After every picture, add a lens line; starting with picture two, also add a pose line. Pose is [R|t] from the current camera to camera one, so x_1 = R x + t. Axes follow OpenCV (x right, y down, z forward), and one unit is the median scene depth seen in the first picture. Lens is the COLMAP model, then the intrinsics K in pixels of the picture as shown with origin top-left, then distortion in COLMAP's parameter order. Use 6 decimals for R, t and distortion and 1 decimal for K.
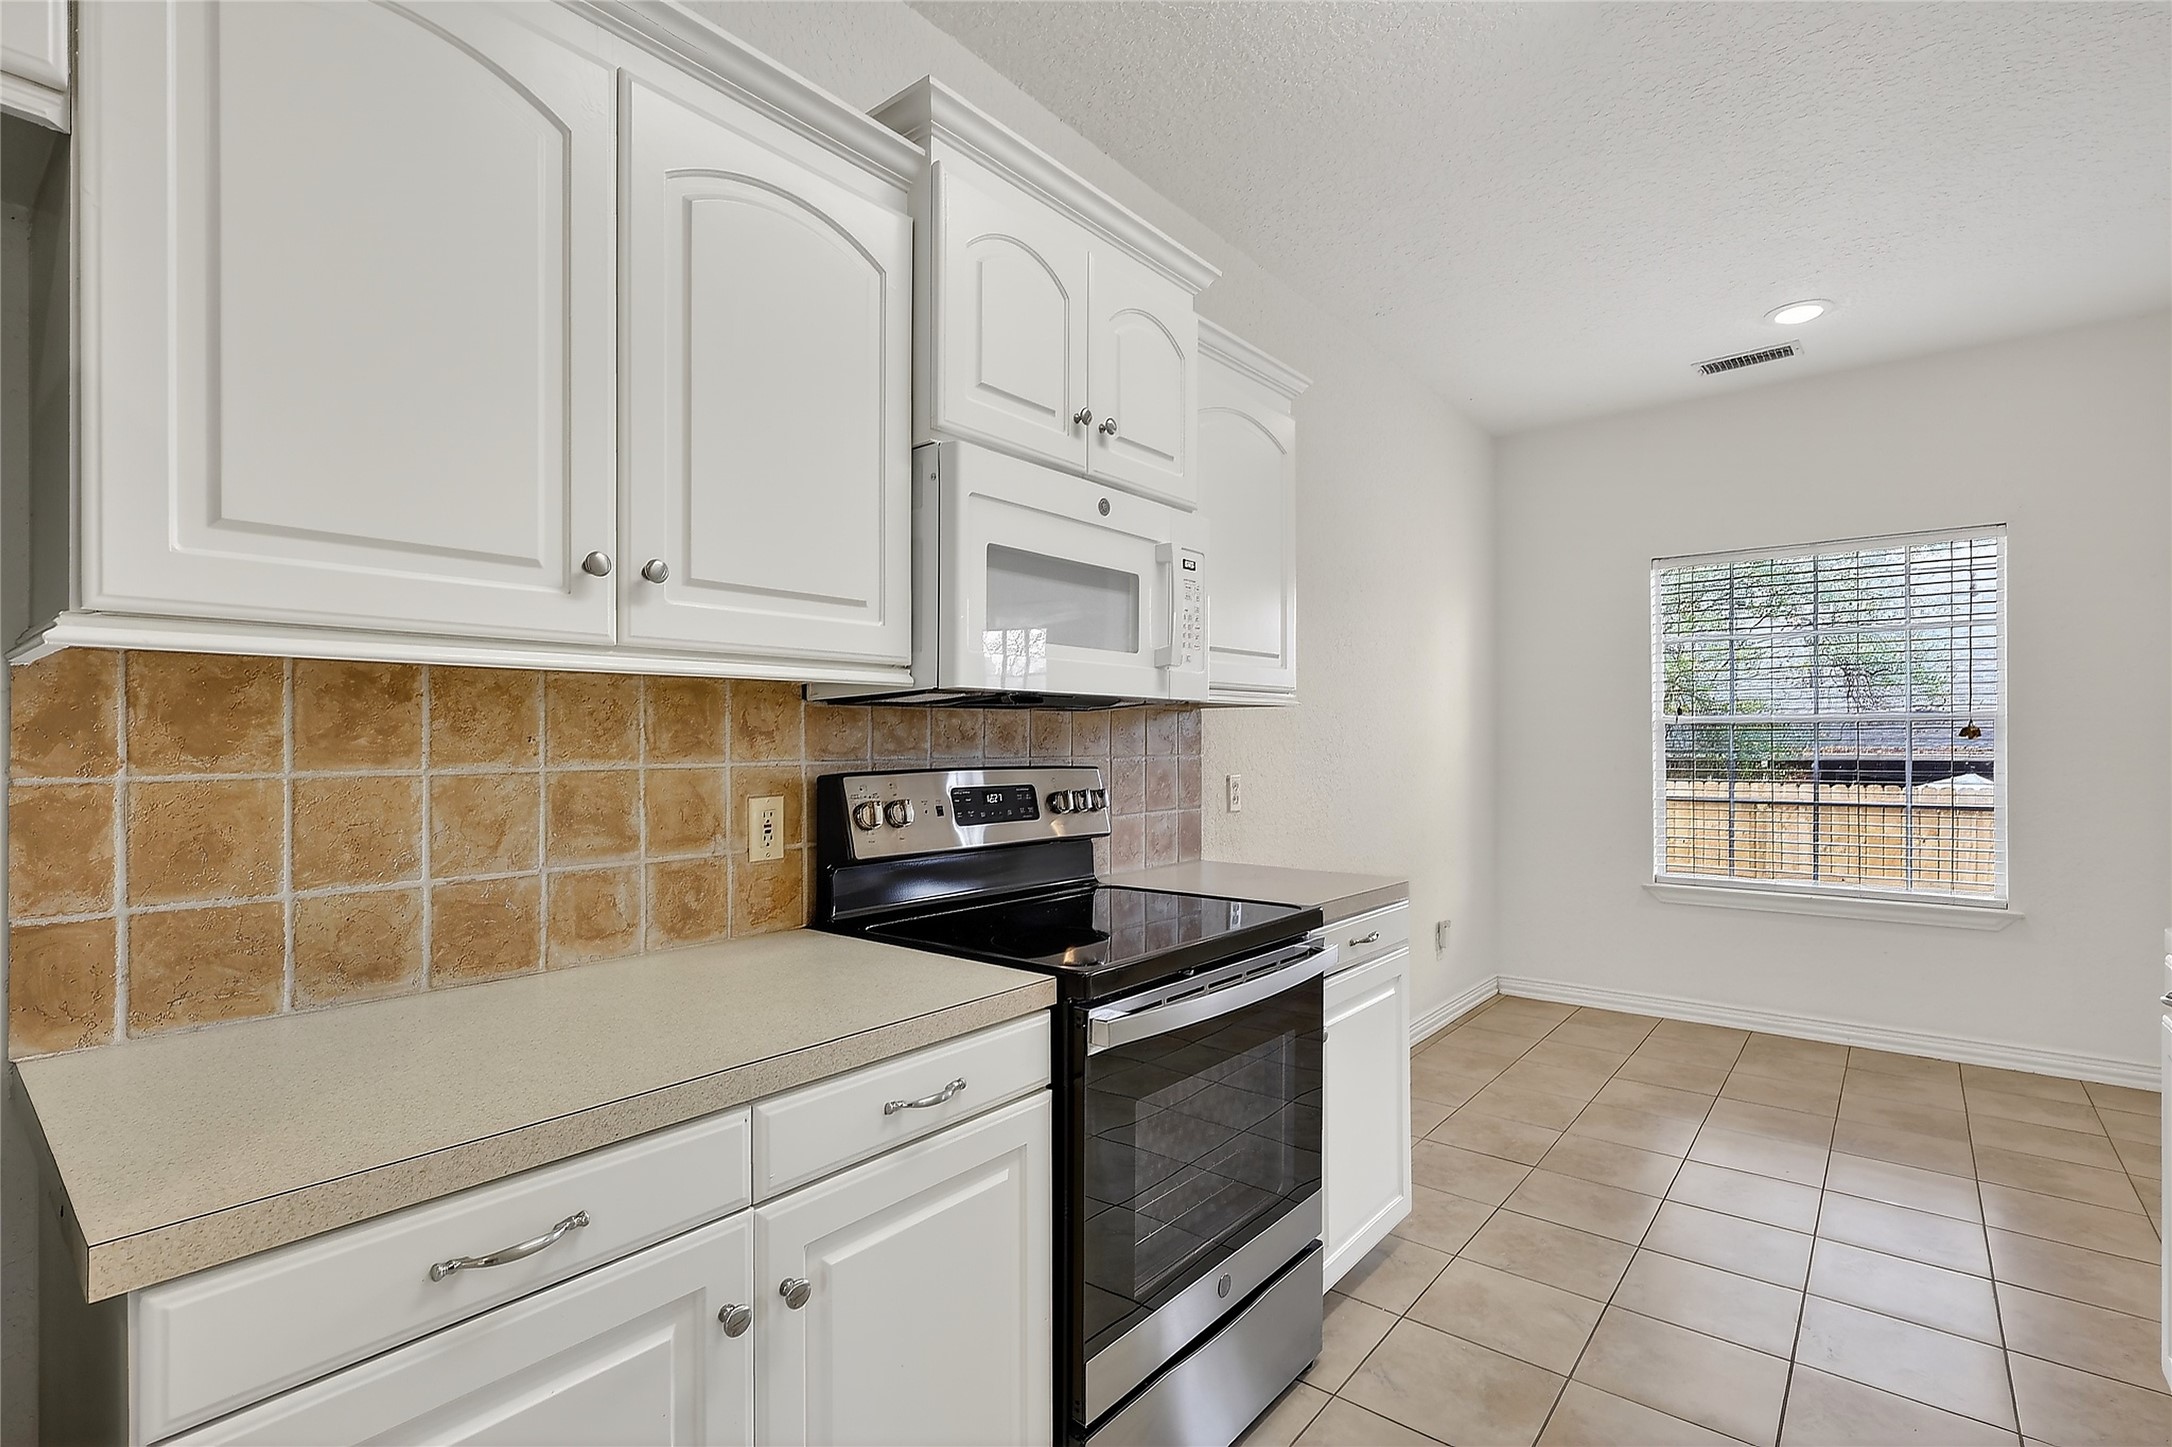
lens RADIAL K [[1013.1, 0, 1085.0], [0, 1013.1, 740.4], [0, 0, 1]] dist [-0.000359, 0.000066]
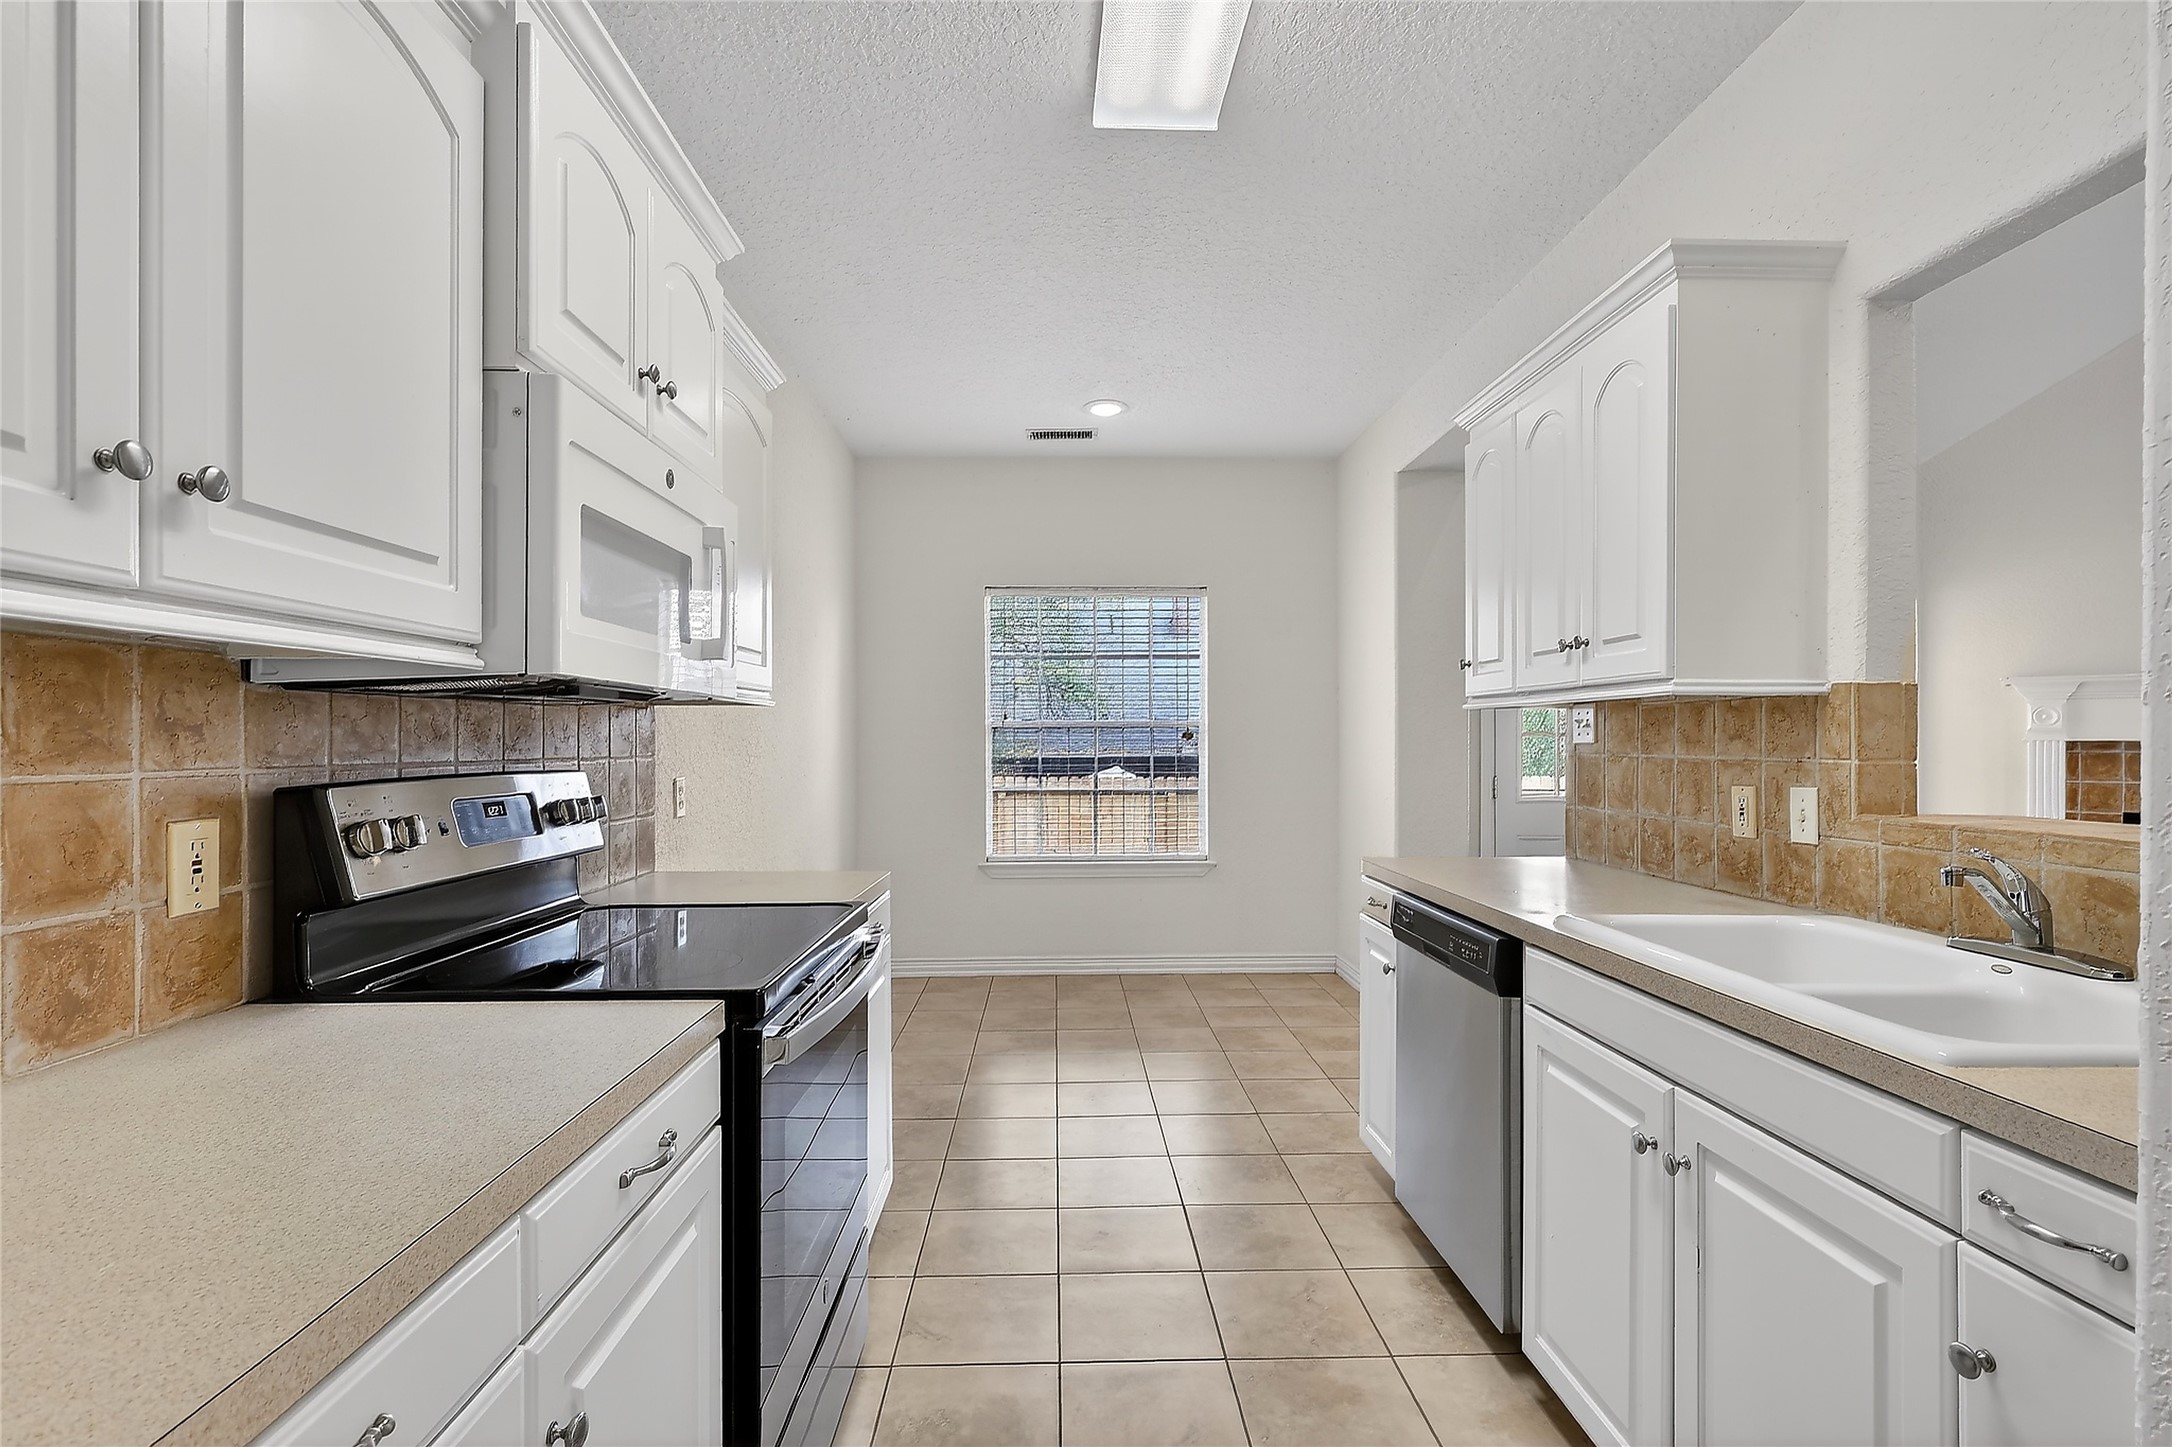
lens RADIAL K [[1013.1, 0, 1085.0], [0, 1013.1, 740.4], [0, 0, 1]] dist [-0.000359, 0.000066]
pose [[0.758045, -0.000458, 0.652202, -0.289721], [0.002010, 0.999997, -0.001634, 0.003345], [-0.652199, 0.002550, 0.758044, 0.080790]]
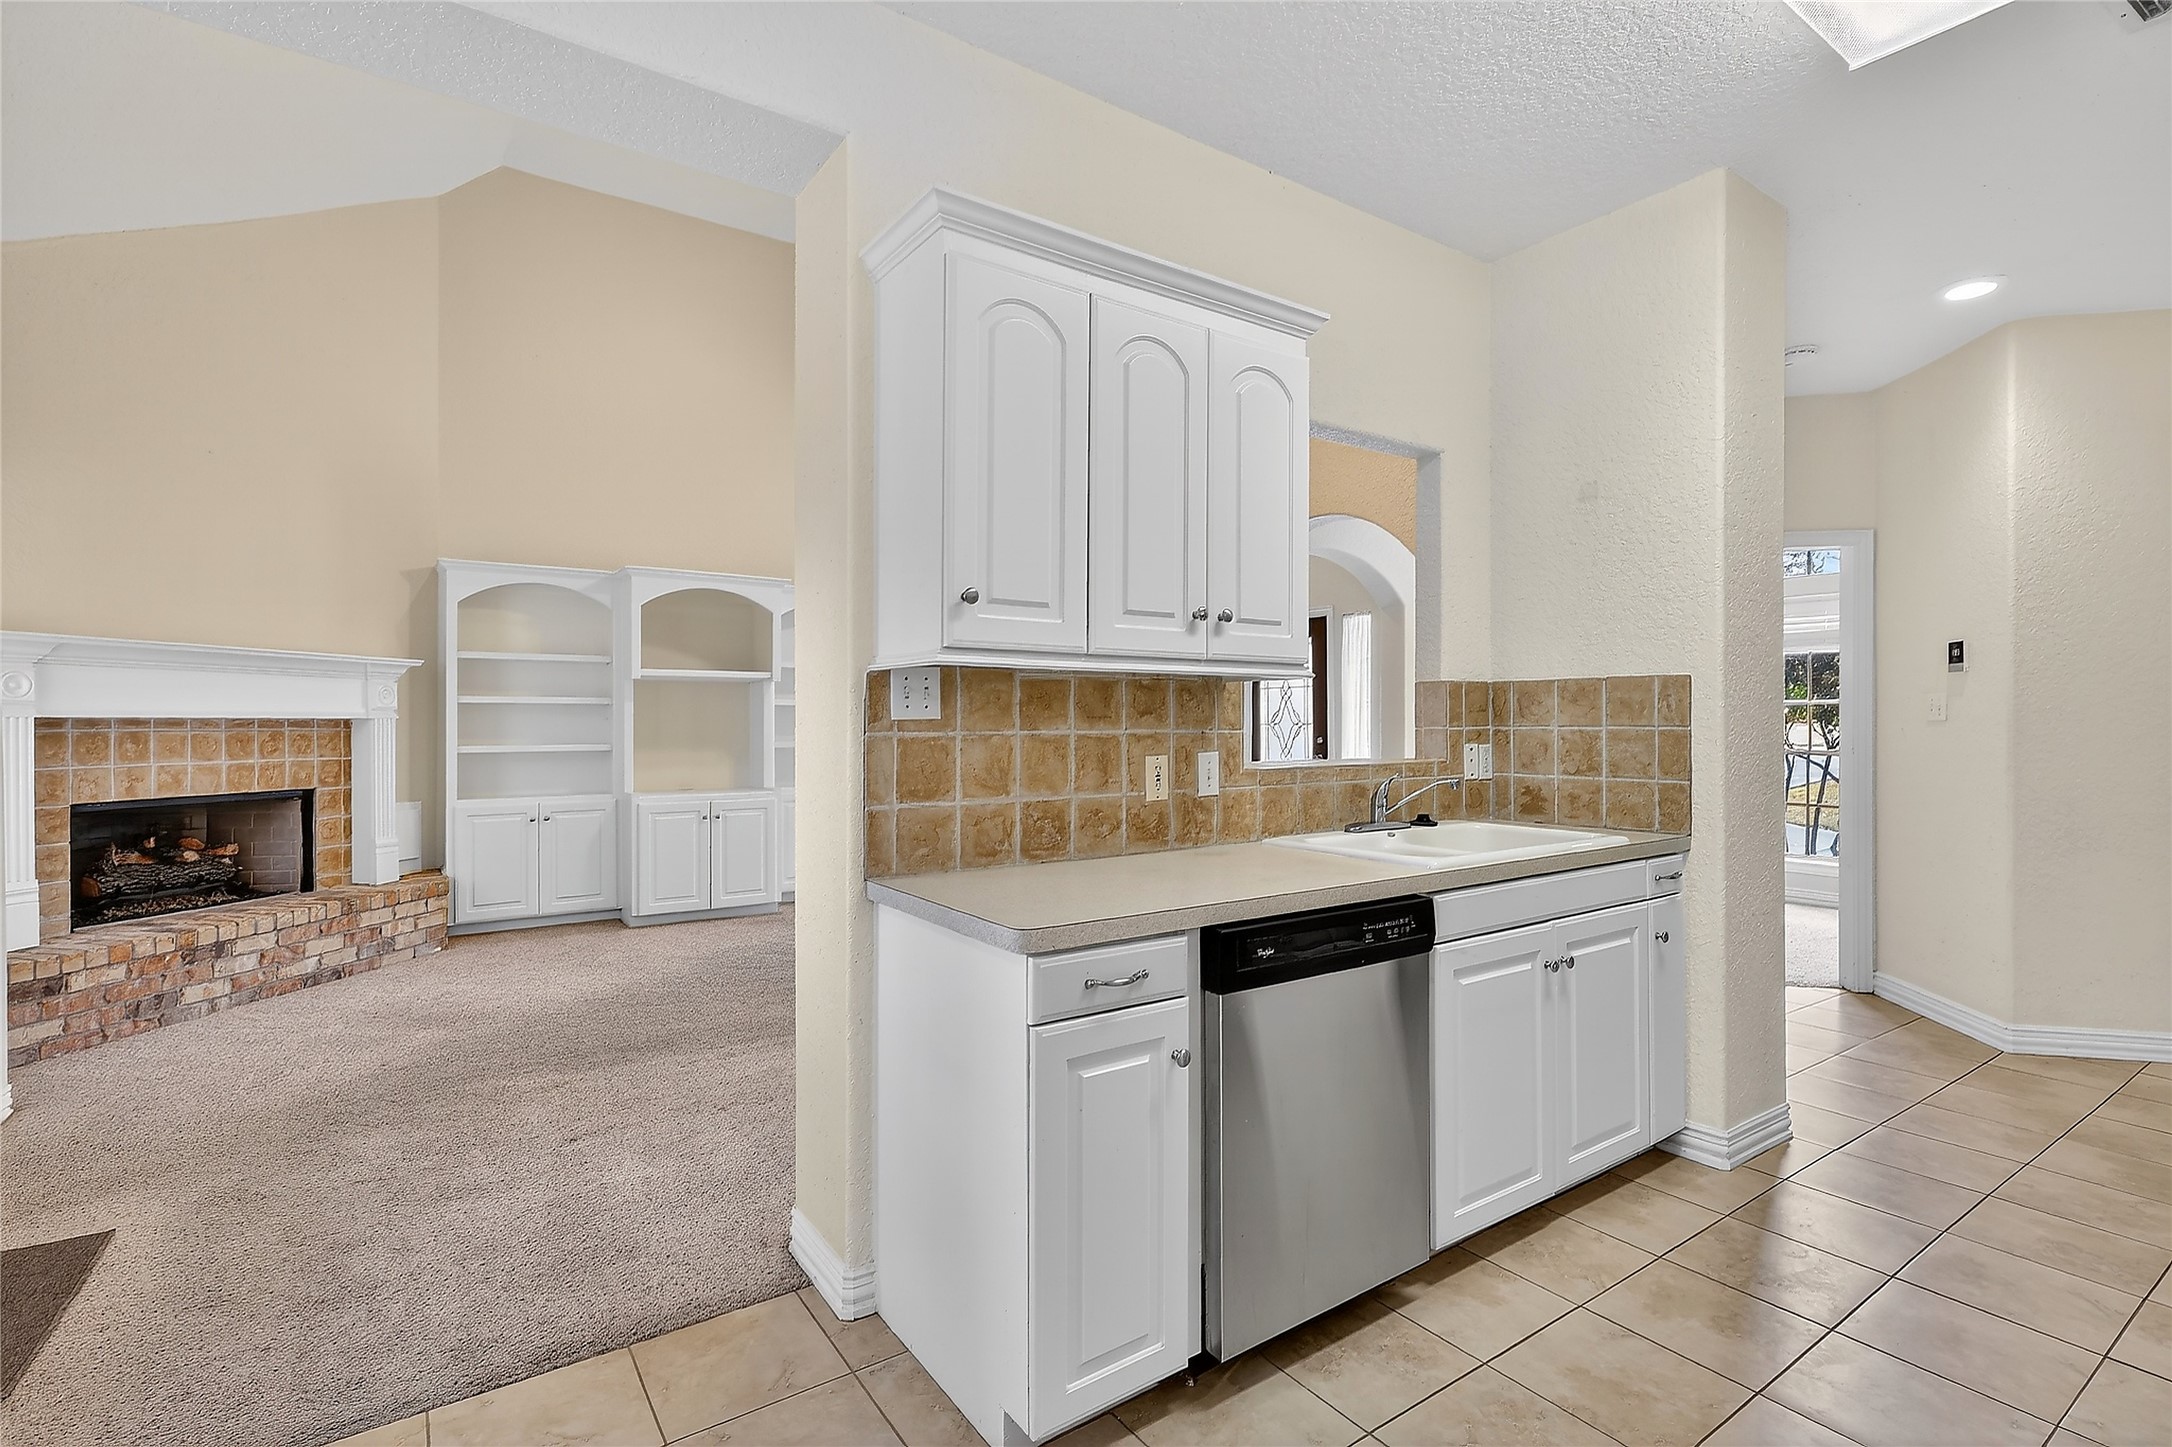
lens RADIAL K [[1018.0, 0, 1086.0], [0, 1018.0, 723.5], [0, 0, 1]] dist [-0.001398, -0.000514]
pose [[-0.959838, -0.001728, 0.280551, 0.767503], [0.000055, 0.999980, 0.006347, 0.004704], [-0.280556, 0.006107, -0.959818, 1.795163]]
